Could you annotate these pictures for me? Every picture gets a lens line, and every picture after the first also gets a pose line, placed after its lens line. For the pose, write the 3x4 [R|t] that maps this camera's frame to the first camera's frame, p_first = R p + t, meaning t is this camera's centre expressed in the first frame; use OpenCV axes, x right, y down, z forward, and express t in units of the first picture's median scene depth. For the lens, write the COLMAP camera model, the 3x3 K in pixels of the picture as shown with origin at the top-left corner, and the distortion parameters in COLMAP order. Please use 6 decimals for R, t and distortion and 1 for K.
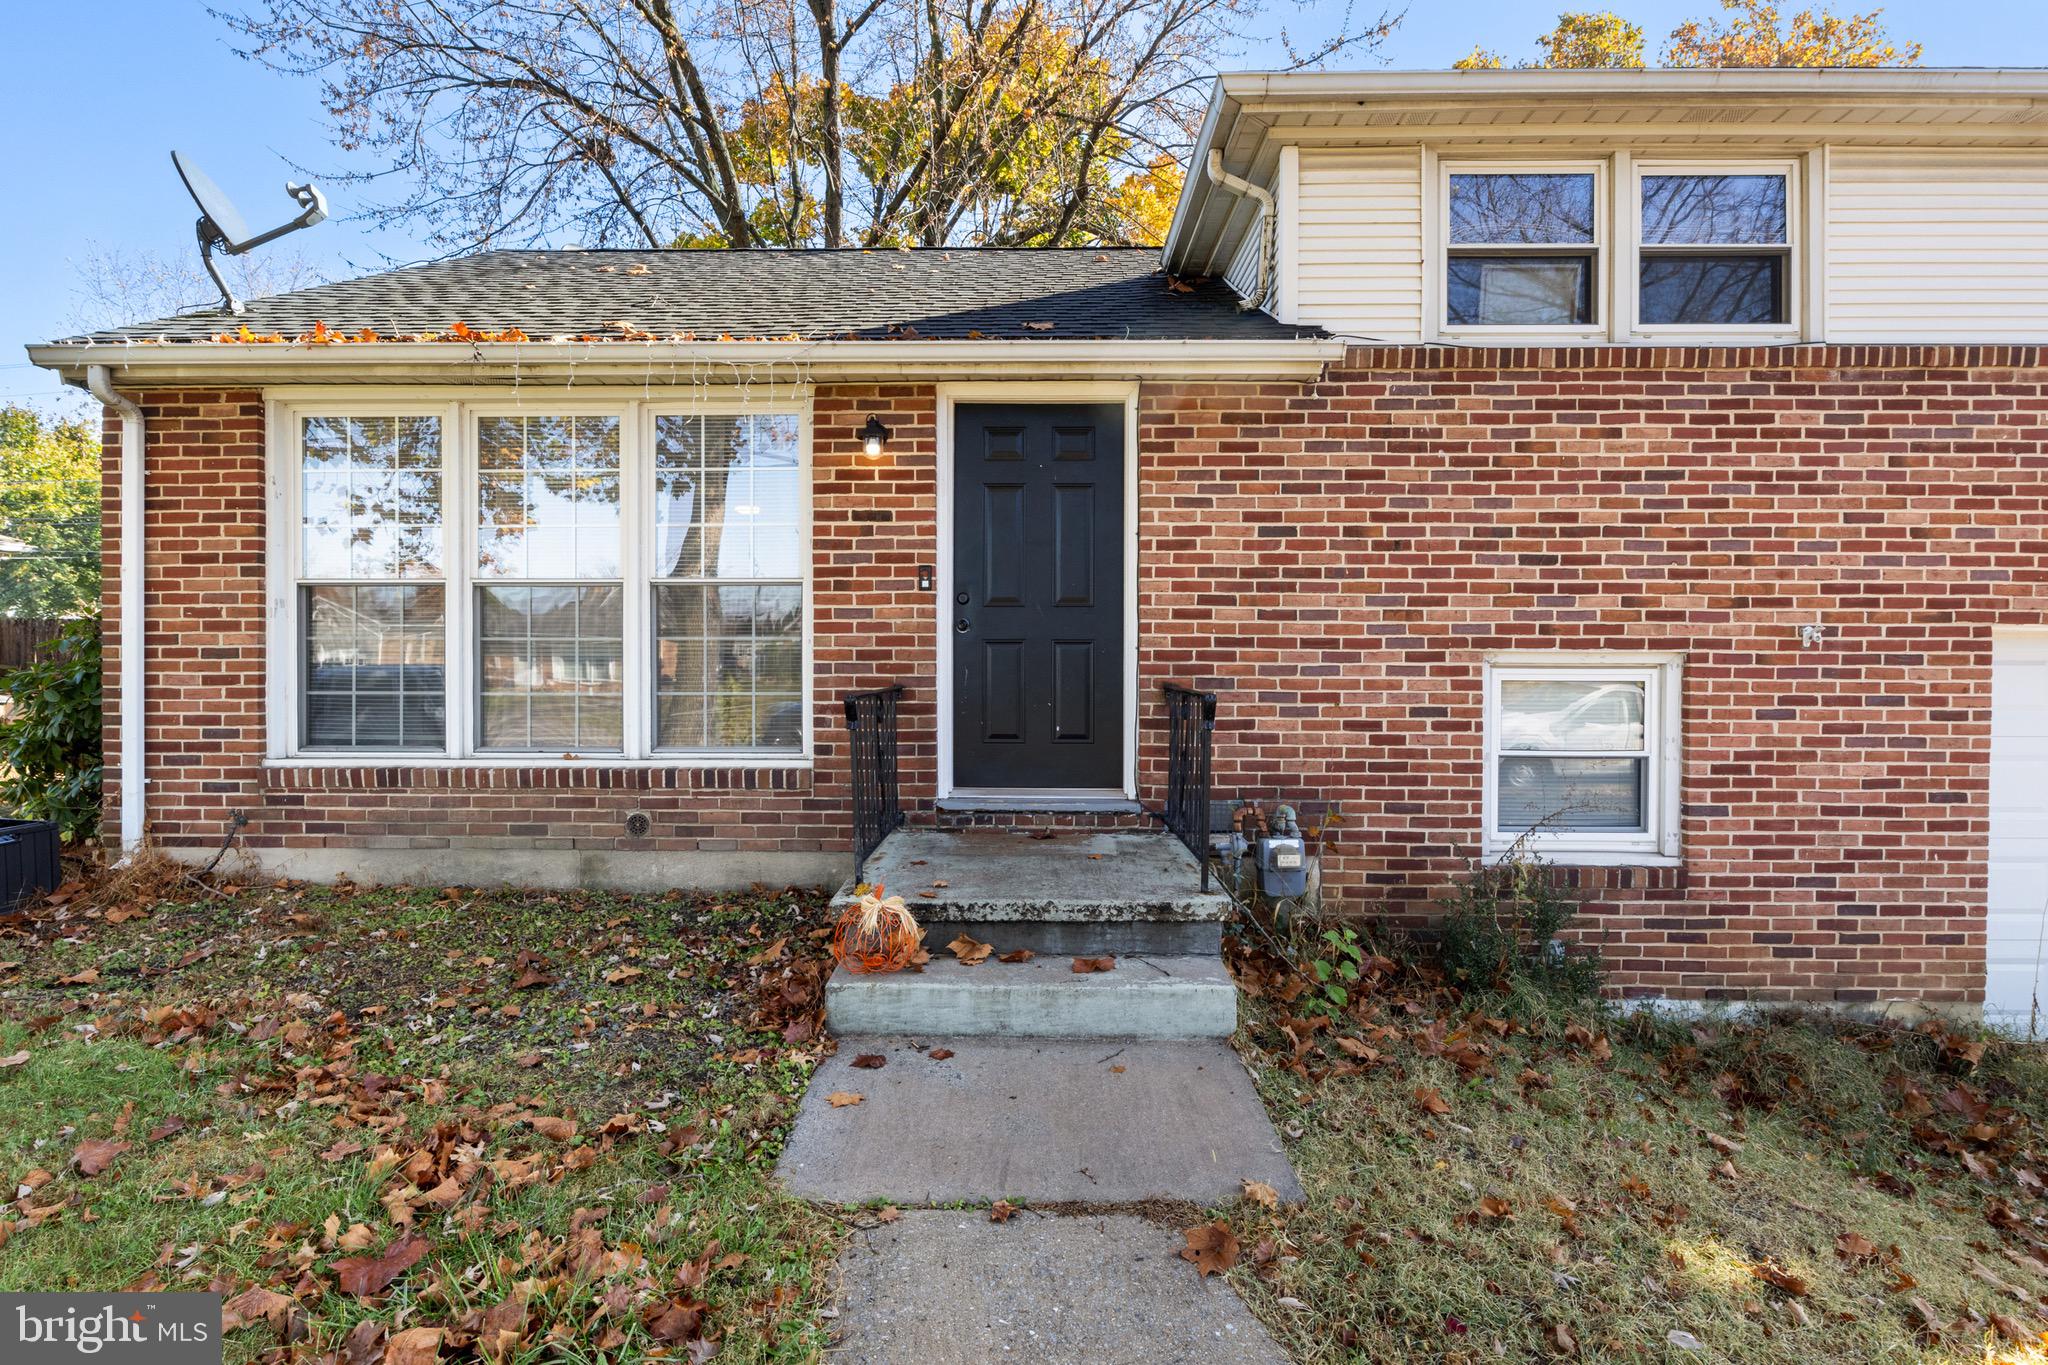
lens RADIAL K [[1024.3, 0, 1022.6], [0, 1024.3, 654.1], [0, 0, 1]] dist [-0.006382, -0.002272]
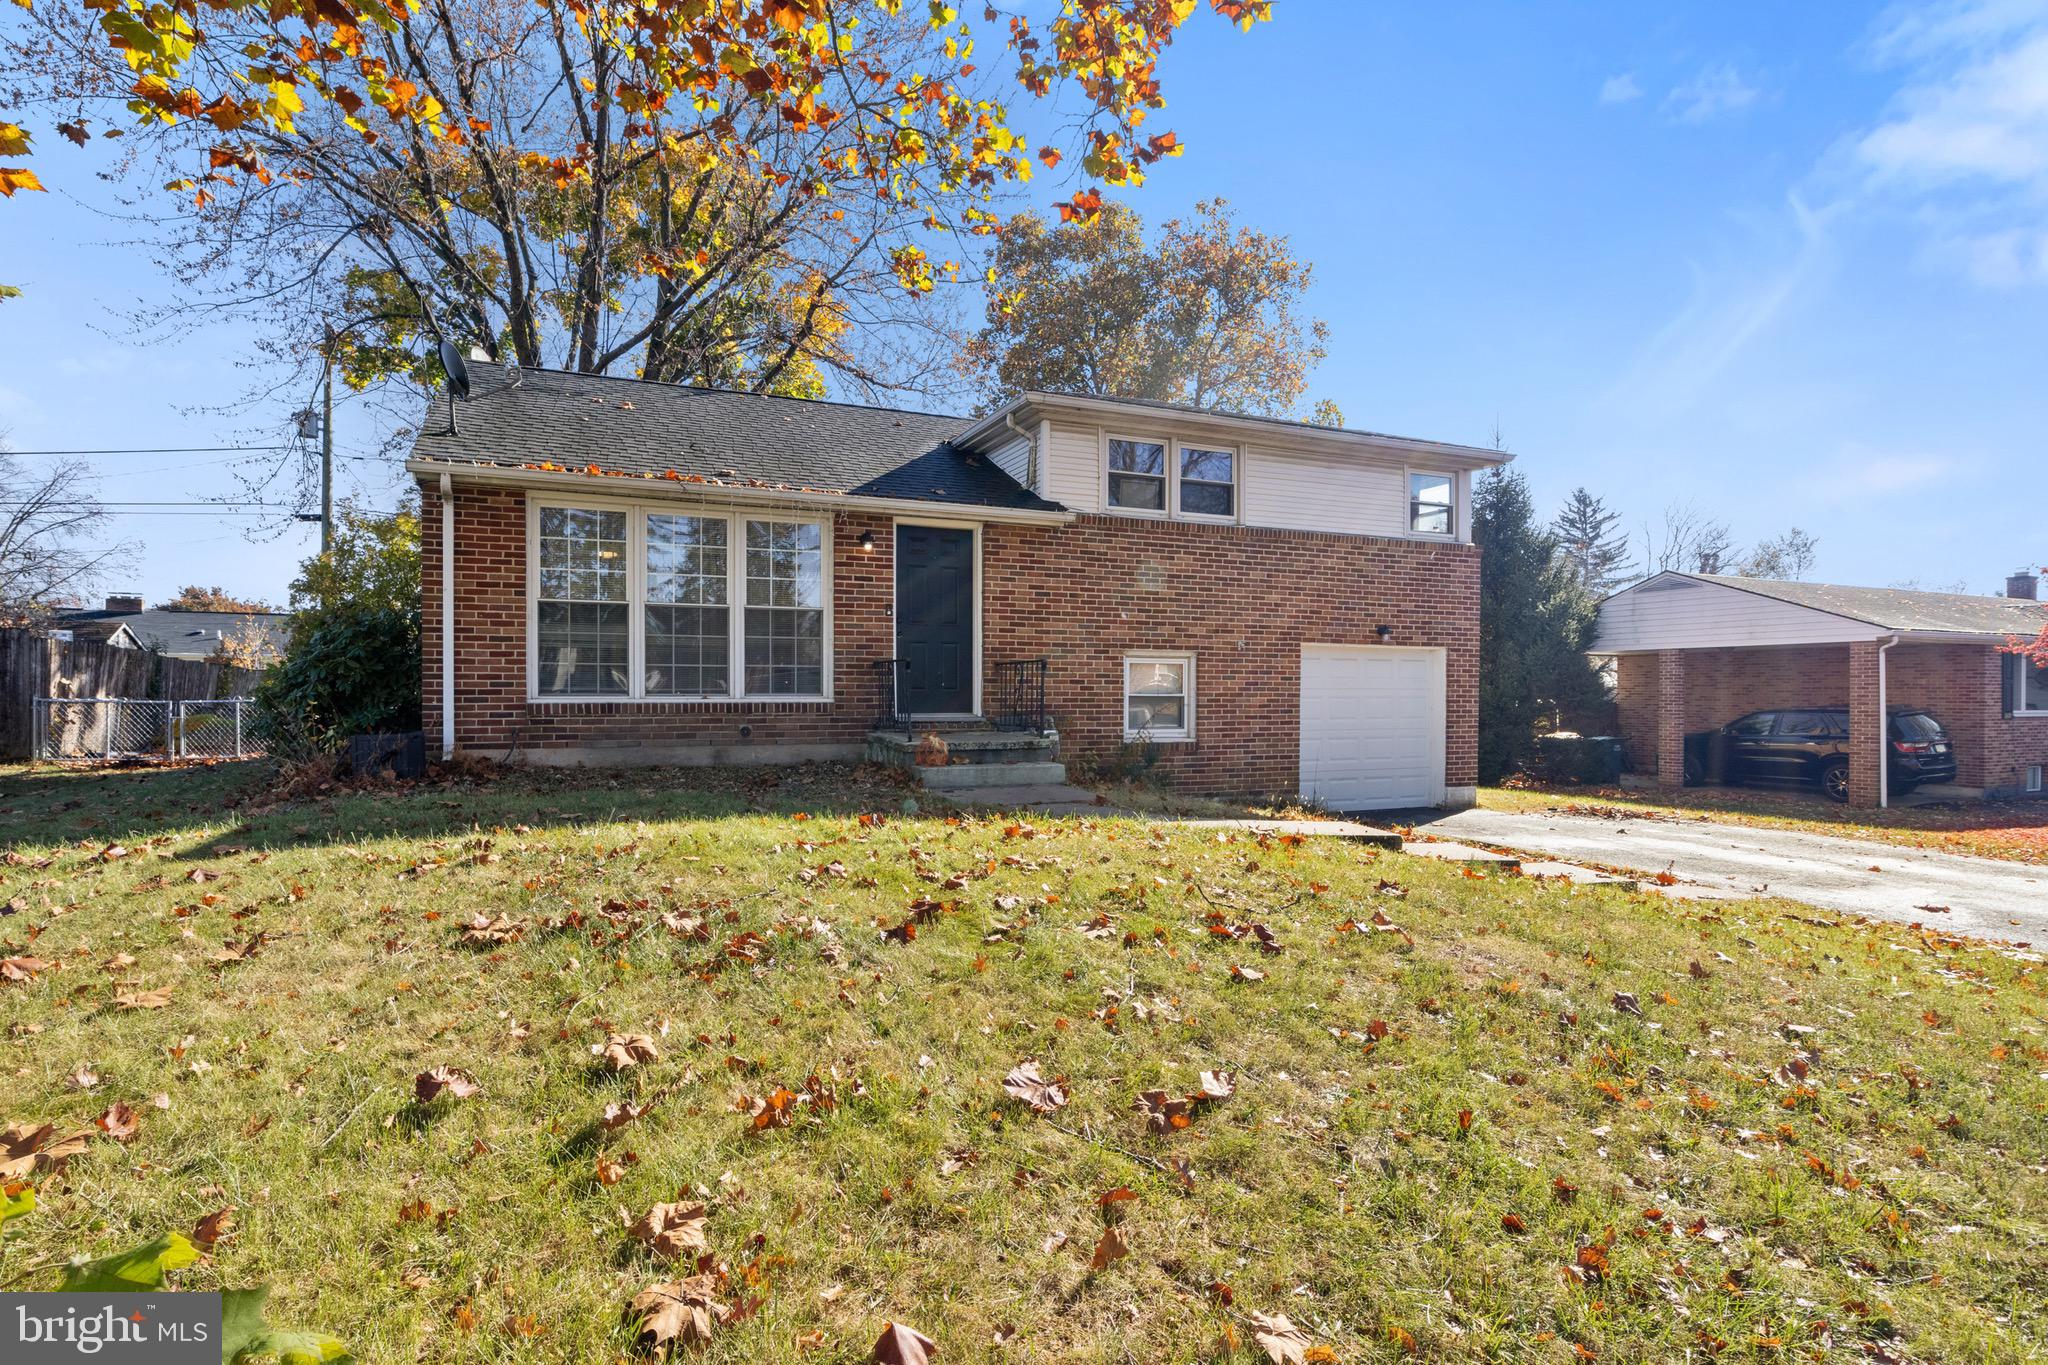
lens RADIAL K [[1024.3, 0, 1008.4], [0, 1024.3, 684.1], [0, 0, 1]] dist [-0.006382, -0.002272]
pose [[0.911636, 0.003634, 0.410984, -0.720496], [0.002701, 0.999886, -0.014832, 0.106597], [-0.410991, 0.014631, 0.911522, -0.975416]]
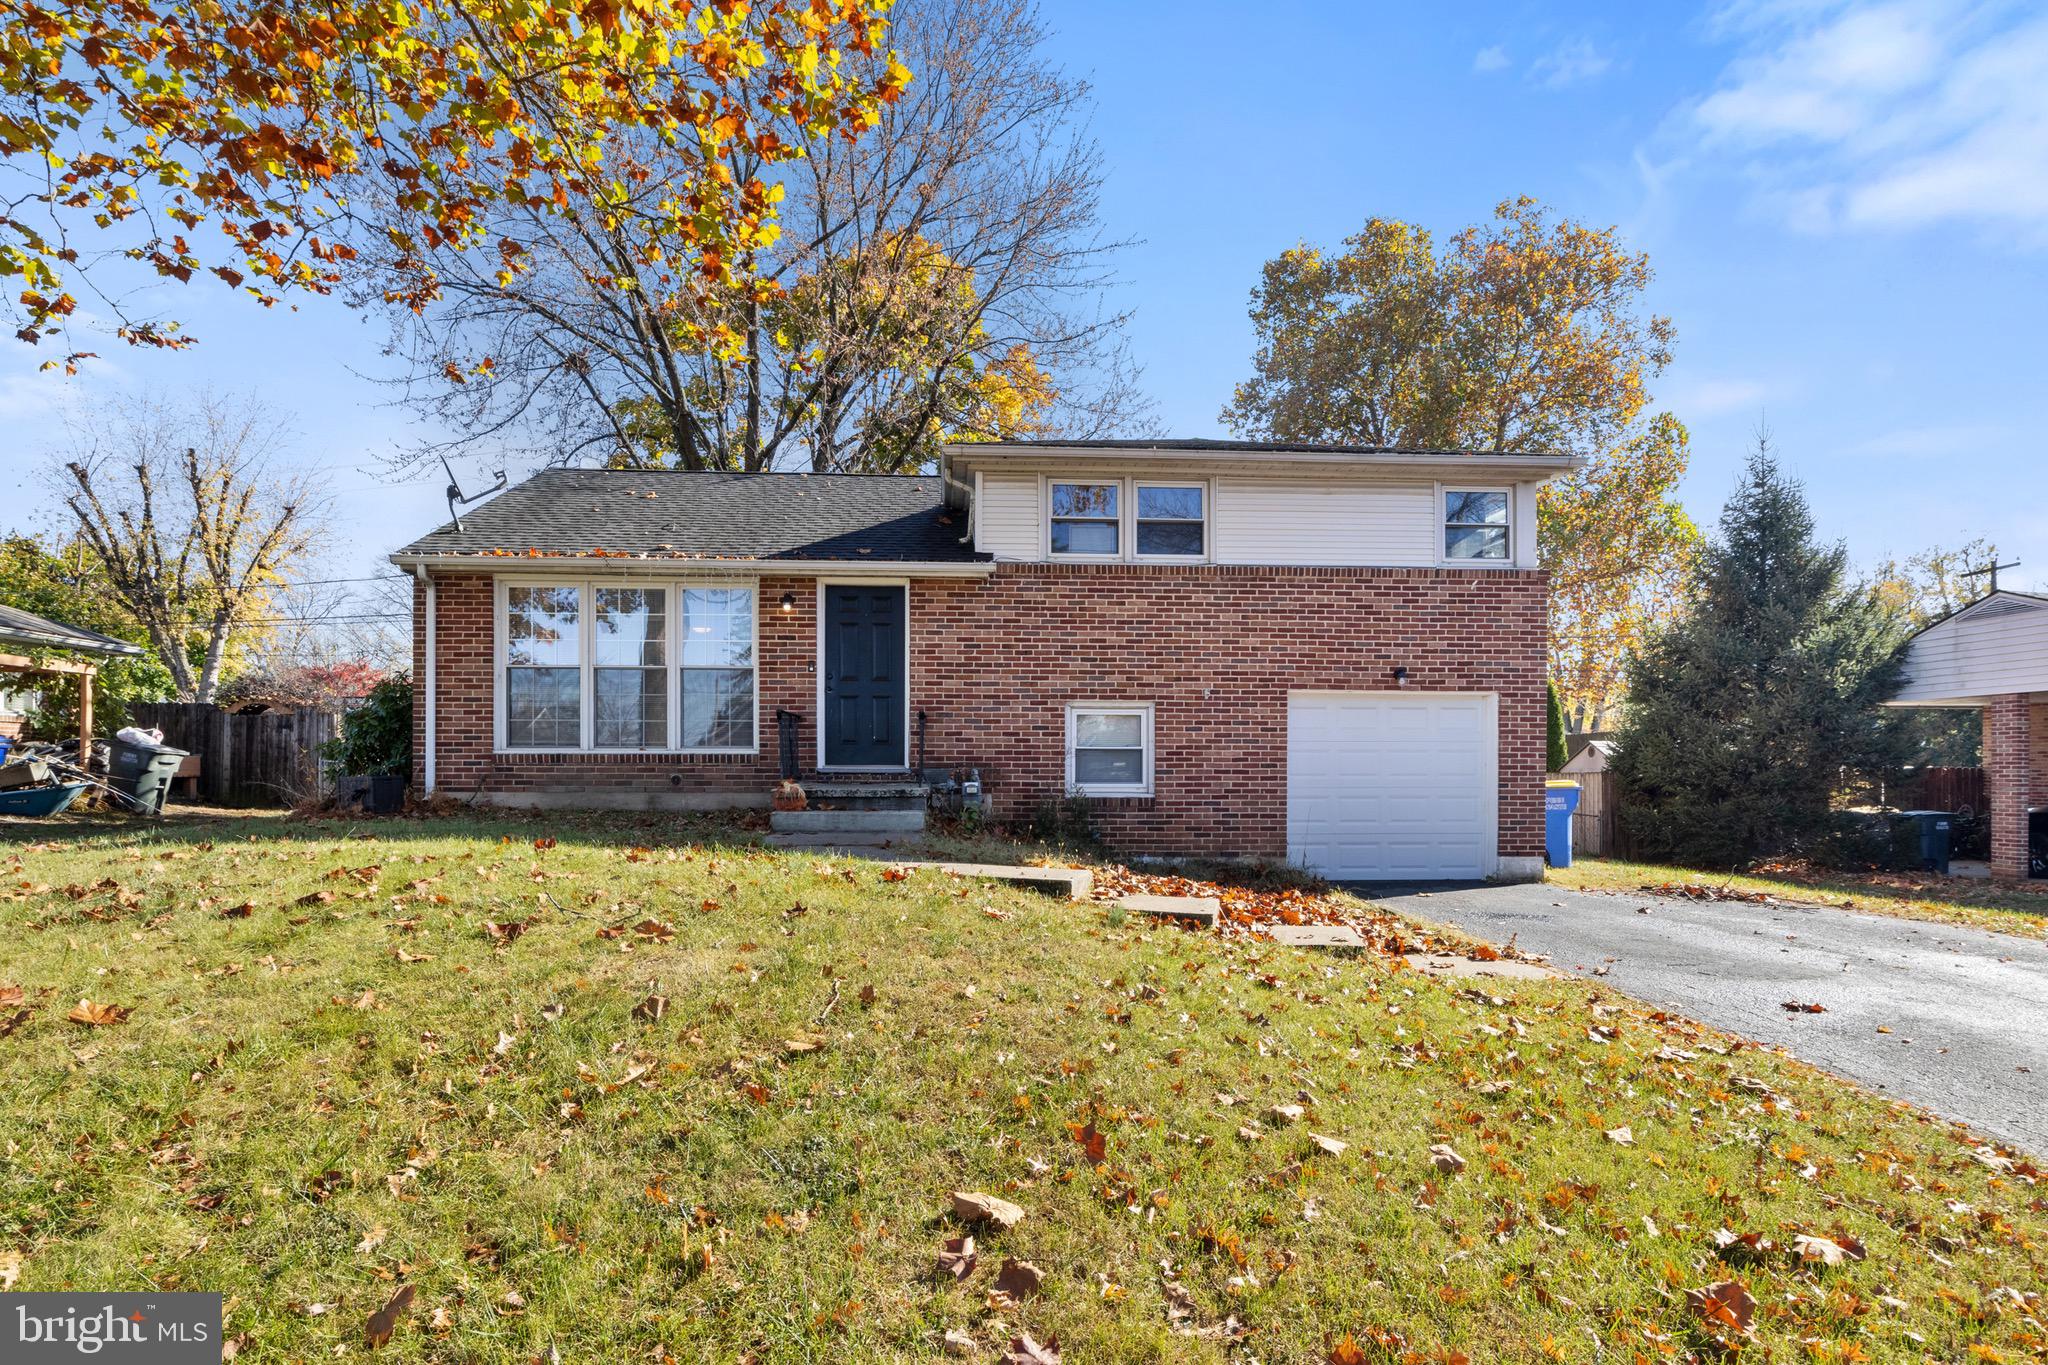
lens RADIAL K [[1024.3, 0, 1006.5], [0, 1024.3, 761.7], [0, 0, 1]] dist [-0.006382, -0.002272]
pose [[0.997291, -0.000192, 0.073563, 0.157391], [0.000745, 0.999972, -0.007490, 0.144786], [-0.073560, 0.007524, 0.997262, -1.193229]]
